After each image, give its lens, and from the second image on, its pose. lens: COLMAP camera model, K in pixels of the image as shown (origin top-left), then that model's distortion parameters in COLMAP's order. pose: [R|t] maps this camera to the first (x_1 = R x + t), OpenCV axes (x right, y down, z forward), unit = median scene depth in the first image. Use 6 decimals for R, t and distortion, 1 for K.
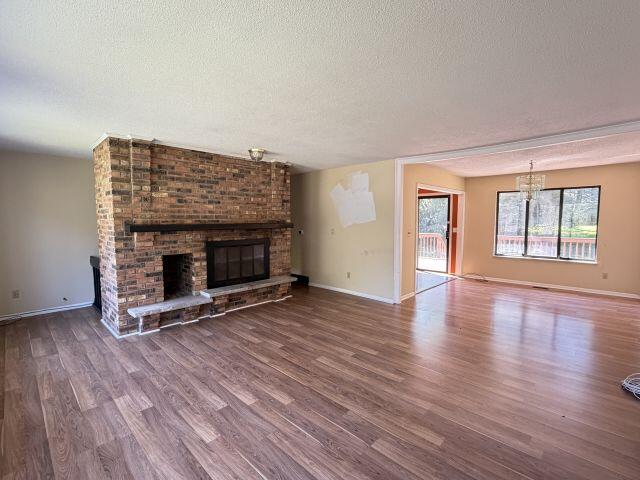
lens RADIAL K [[303.8, 0, 320.0], [0, 303.8, 240.0], [0, 0, 1]] dist [0.000175, 0.000118]
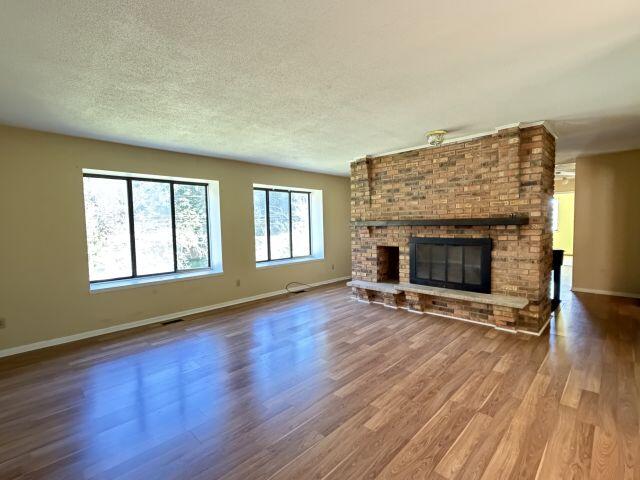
lens RADIAL K [[303.8, 0, 320.0], [0, 303.8, 240.0], [0, 0, 1]] dist [0.000175, 0.000118]
pose [[0.001321, 0.058925, -0.998262, 0.658760], [-0.047265, 0.997150, 0.058797, -0.031053], [0.998882, 0.047105, 0.004103, 0.687133]]
